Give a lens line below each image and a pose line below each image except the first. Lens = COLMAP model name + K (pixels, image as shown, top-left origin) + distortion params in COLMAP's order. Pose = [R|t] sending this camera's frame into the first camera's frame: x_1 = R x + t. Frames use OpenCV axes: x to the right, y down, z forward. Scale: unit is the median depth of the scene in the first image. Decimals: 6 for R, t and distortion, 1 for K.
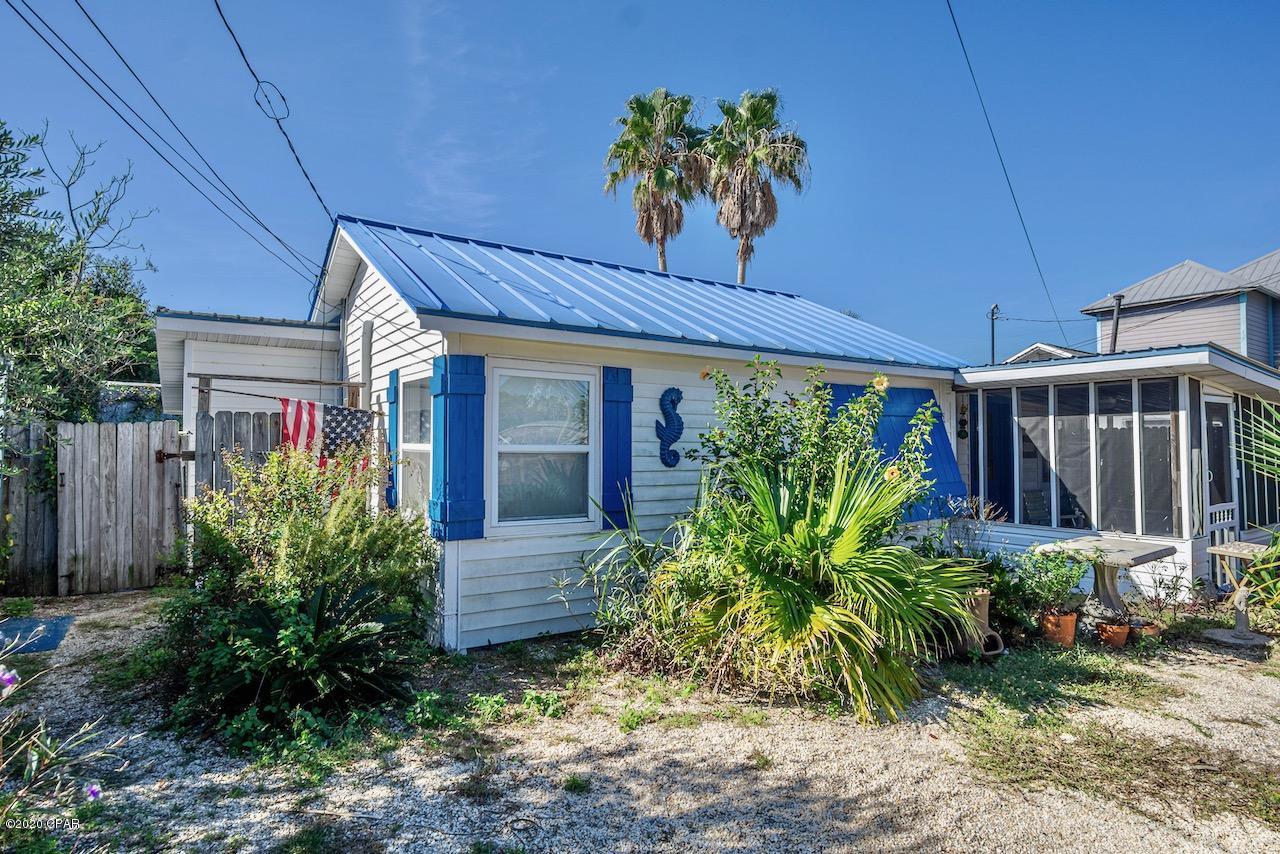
lens RADIAL K [[681.2, 0, 634.4], [0, 681.2, 420.5], [0, 0, 1]] dist [-0.025266, 0.001247]
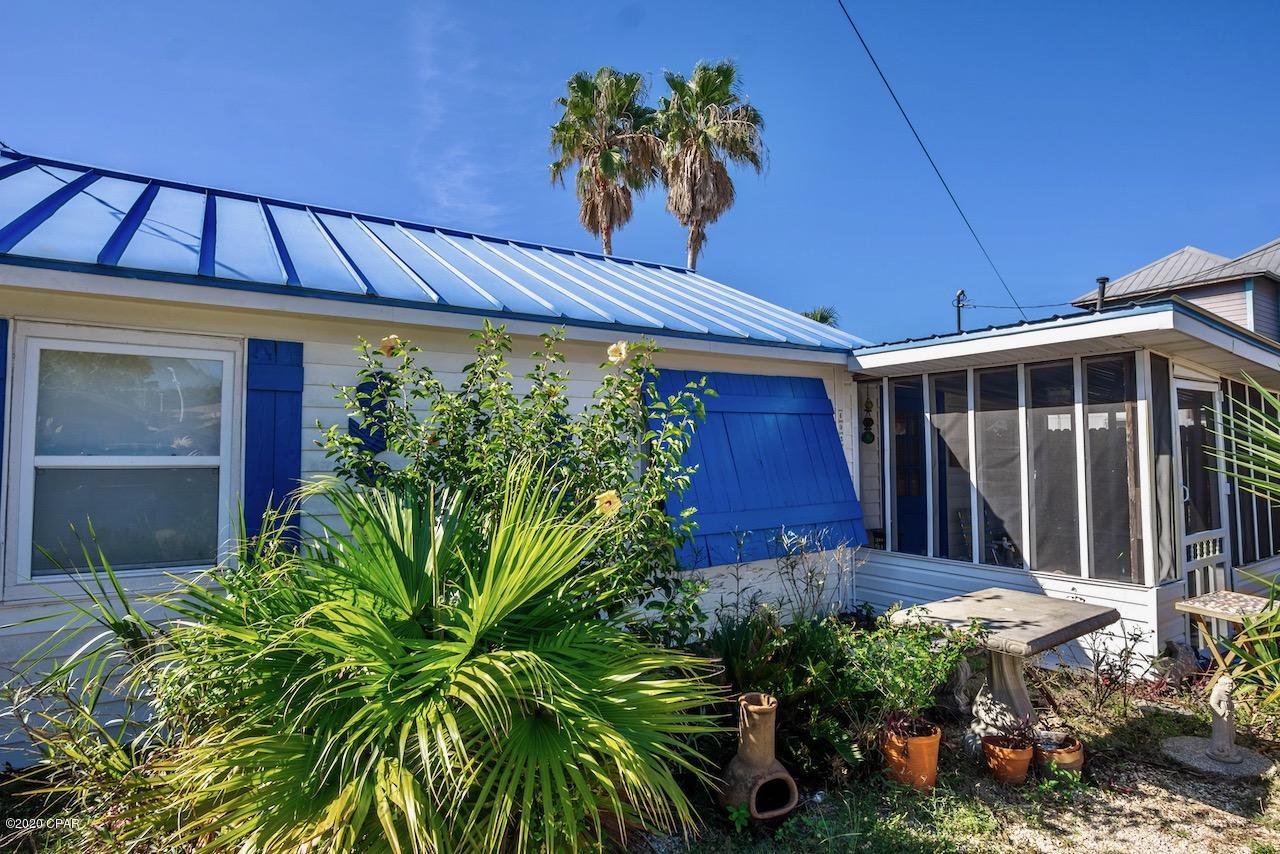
lens RADIAL K [[681.2, 0, 634.4], [0, 681.2, 420.5], [0, 0, 1]] dist [-0.025266, 0.001247]
pose [[0.999891, -0.008075, -0.012373, 0.309625], [0.007931, 0.999901, -0.011621, 0.010645], [0.012465, 0.011521, 0.999856, 0.306645]]
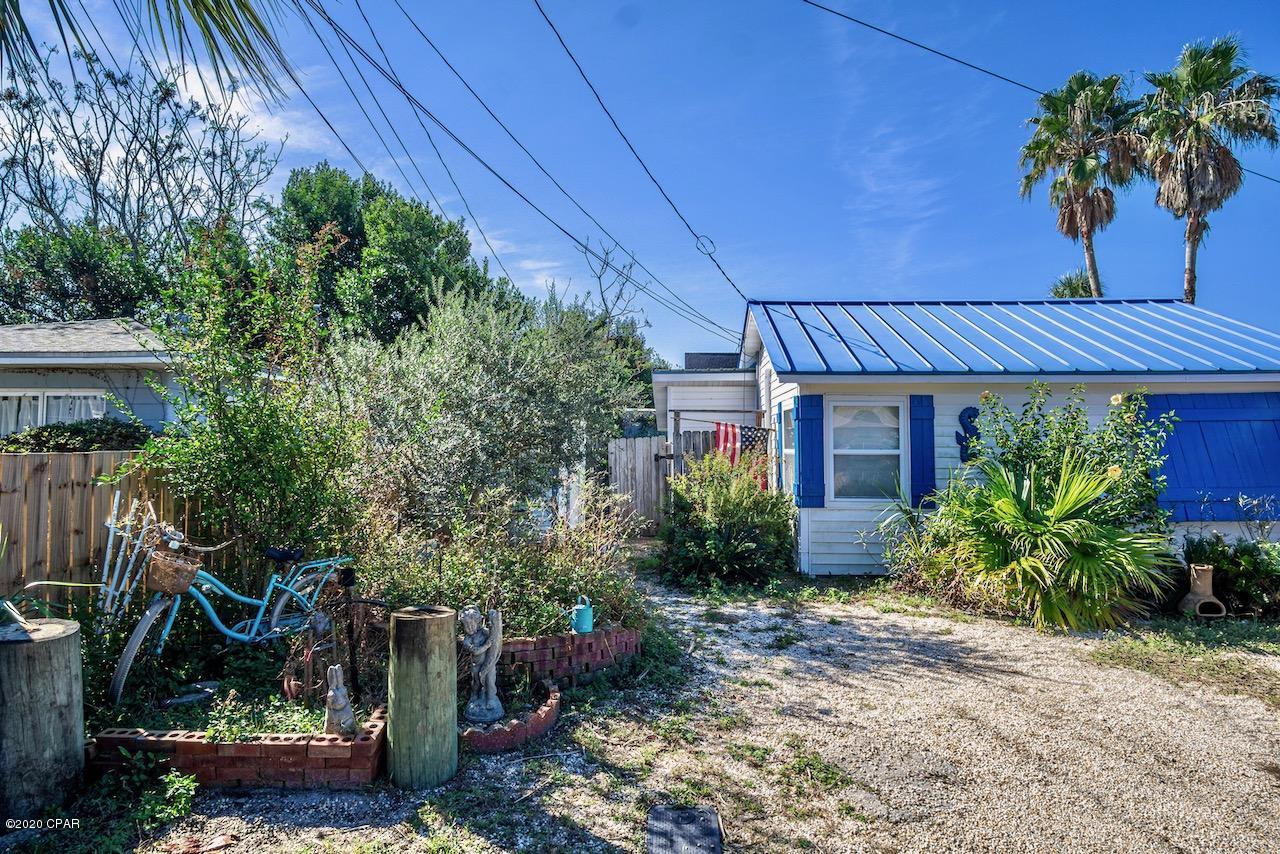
lens RADIAL K [[682.8, 0, 638.4], [0, 682.8, 411.9], [0, 0, 1]] dist [-0.028101, 0.000002]
pose [[0.801559, -0.035902, -0.596837, 0.318717], [0.022689, 0.999303, -0.029640, -0.012808], [0.597485, 0.010216, 0.801815, -0.450054]]
